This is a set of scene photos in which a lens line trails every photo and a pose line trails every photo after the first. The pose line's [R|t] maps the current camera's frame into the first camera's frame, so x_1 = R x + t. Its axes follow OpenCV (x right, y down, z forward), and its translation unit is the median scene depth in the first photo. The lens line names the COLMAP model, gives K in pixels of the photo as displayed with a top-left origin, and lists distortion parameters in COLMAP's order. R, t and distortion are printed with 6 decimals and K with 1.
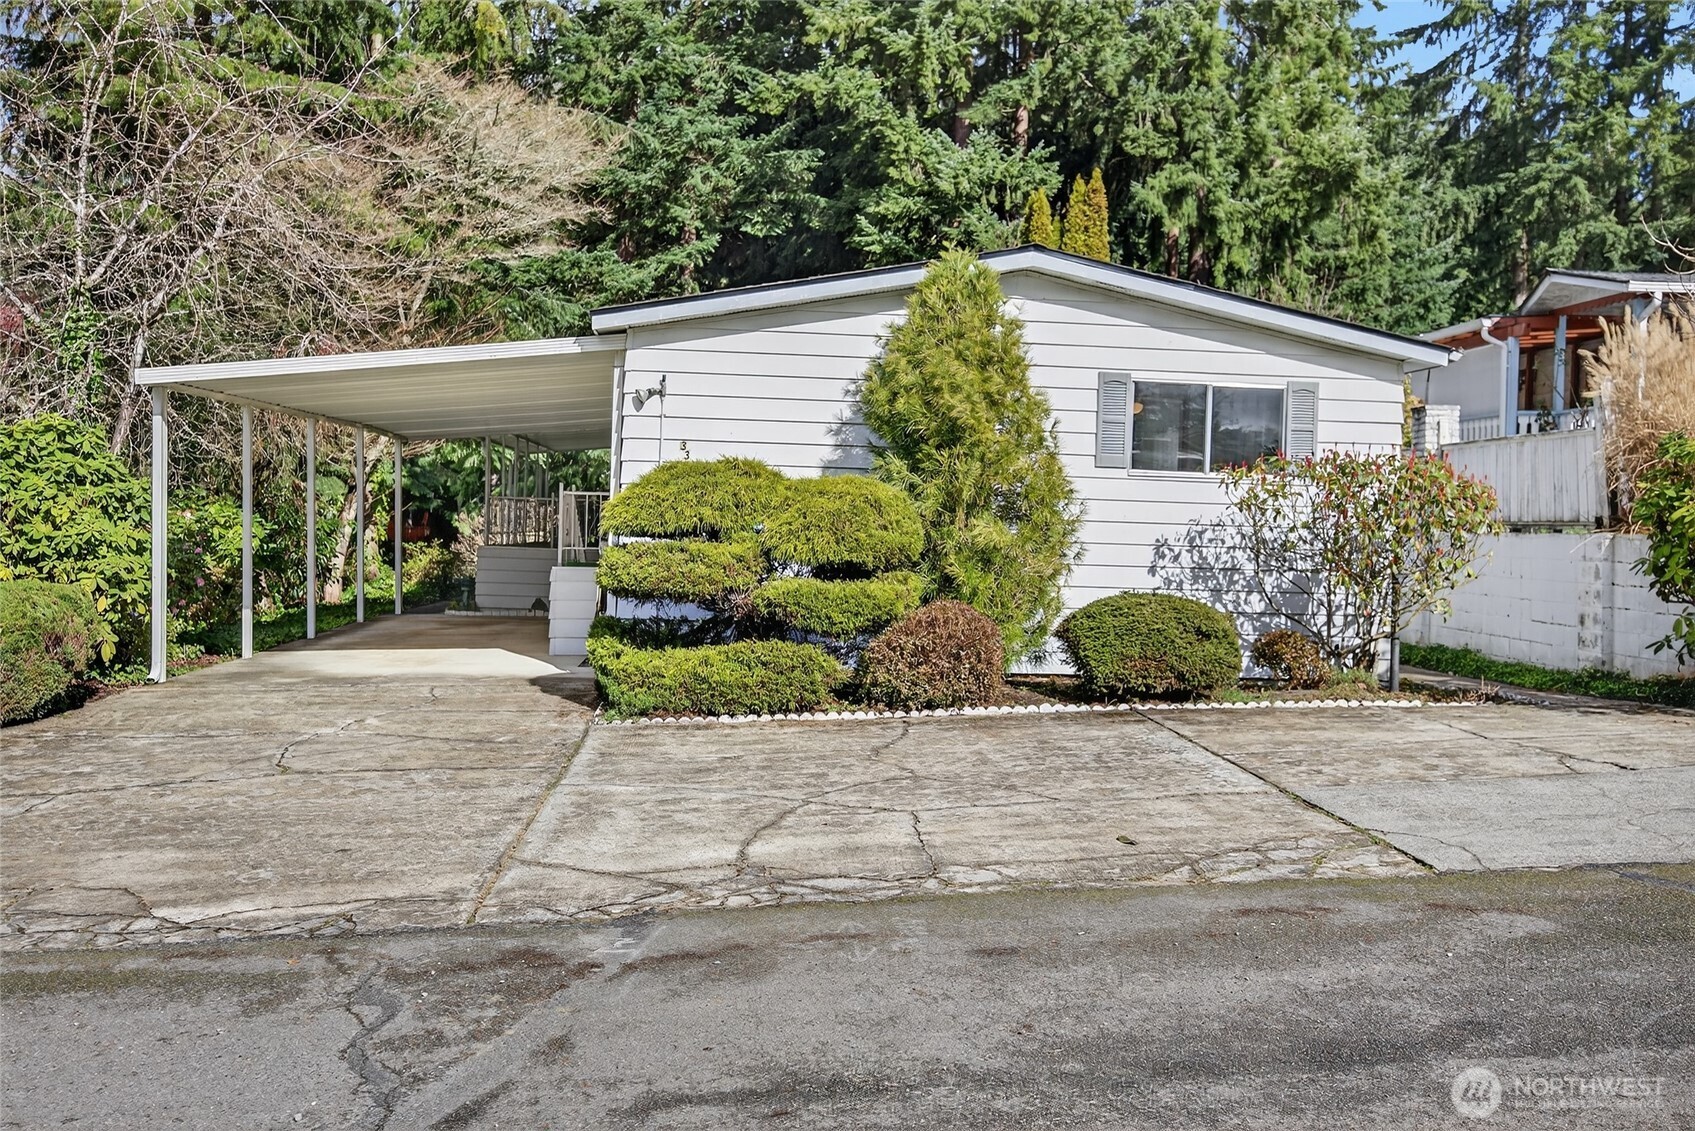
lens RADIAL K [[1433.7, 0, 789.3], [0, 1433.7, 563.6], [0, 0, 1]] dist [-0.034741, 0.053440]
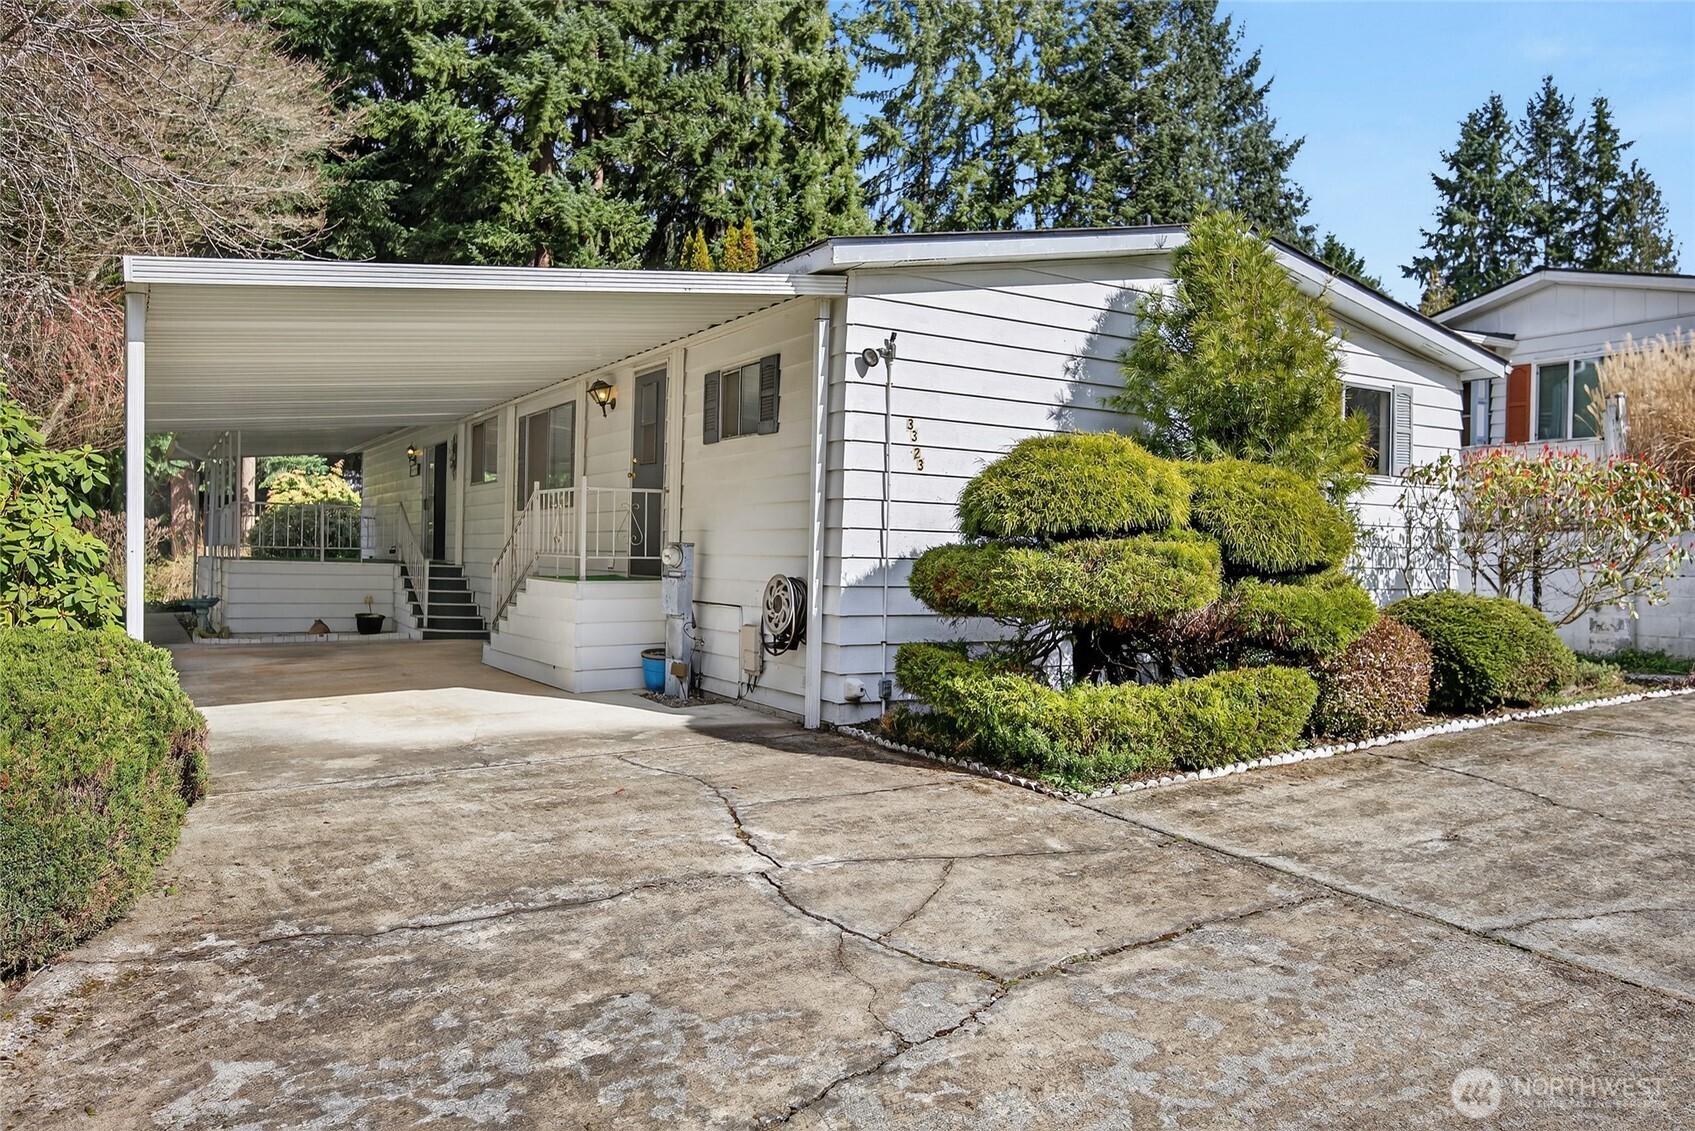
lens RADIAL K [[1171.8, 0, 847.5], [0, 1171.8, 565.5], [0, 0, 1]] dist [-0.026712, -0.000321]
pose [[0.889658, -0.015556, 0.456362, -0.398300], [0.017676, 0.999844, -0.000377, -0.003806], [-0.456285, 0.008402, 0.889794, 0.431675]]
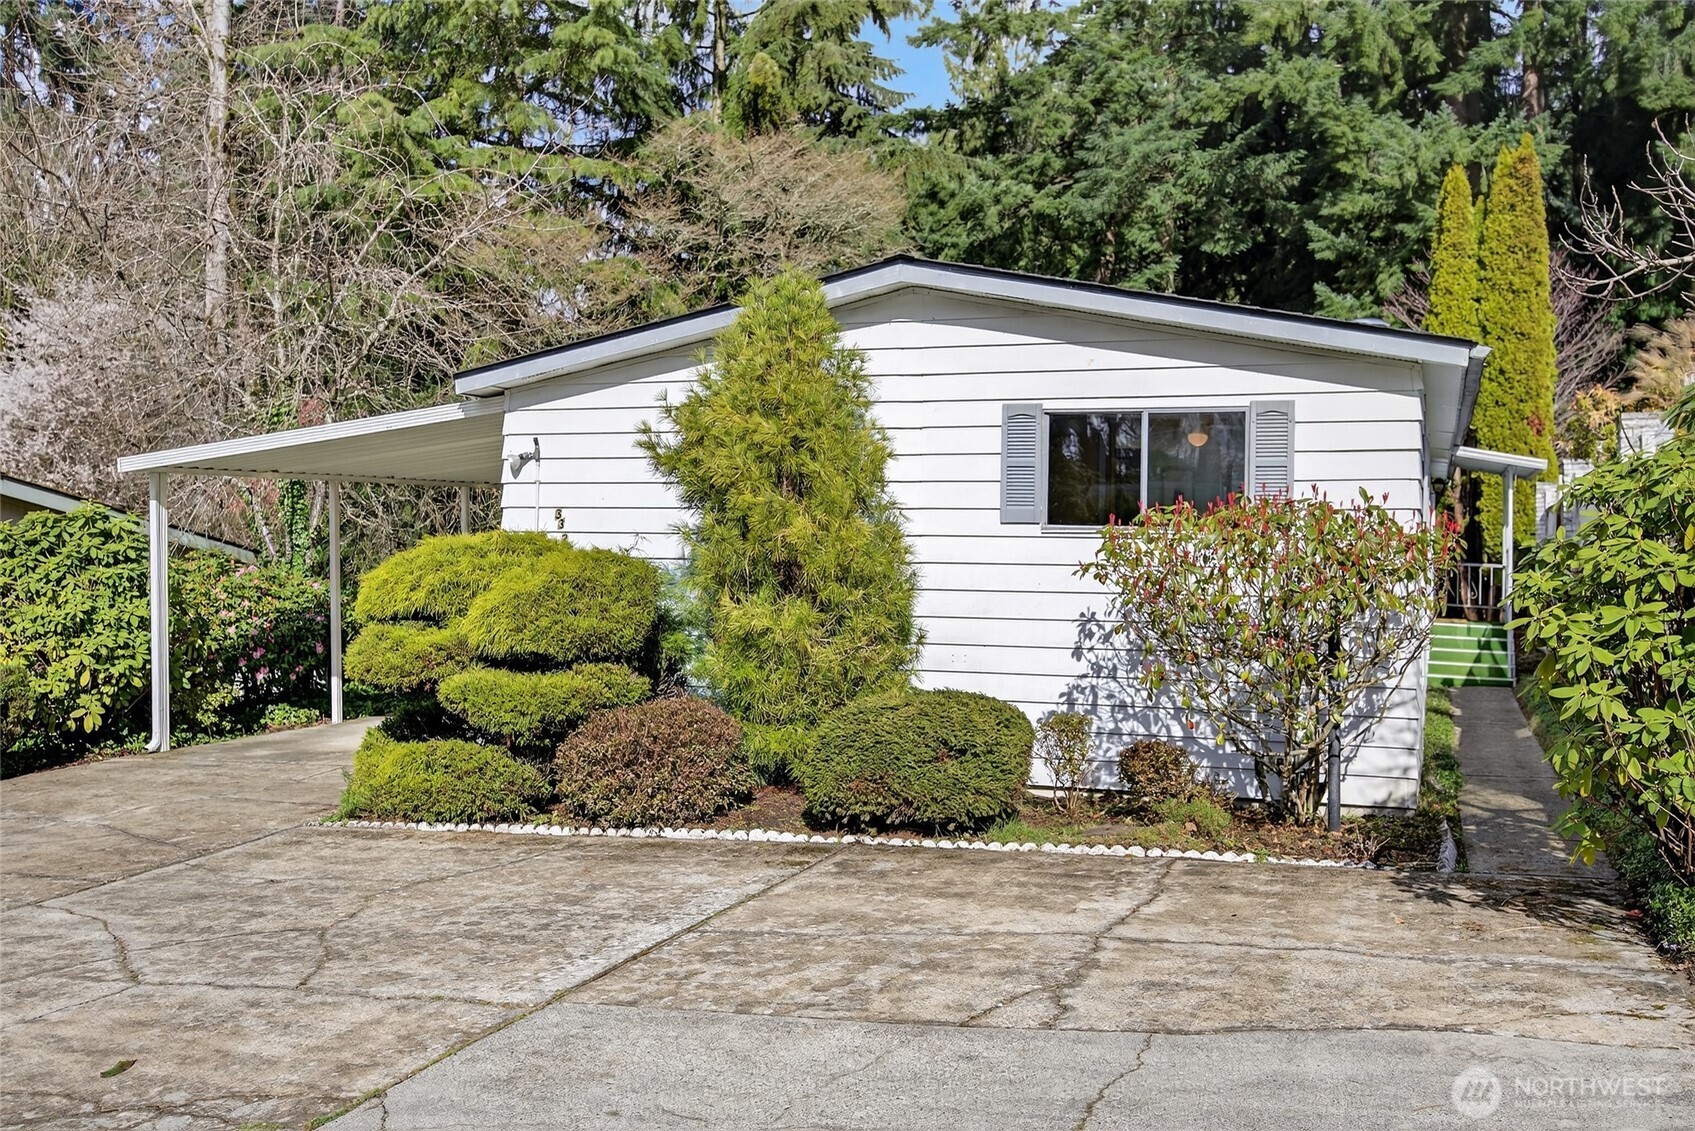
lens RADIAL K [[1433.7, 0, 789.3], [0, 1433.7, 563.6], [0, 0, 1]] dist [-0.034741, 0.053440]
pose [[0.918292, -0.017964, -0.395497, 0.418327], [0.007998, 0.999608, -0.026834, -0.024203], [0.395824, 0.021479, 0.918075, 0.213818]]
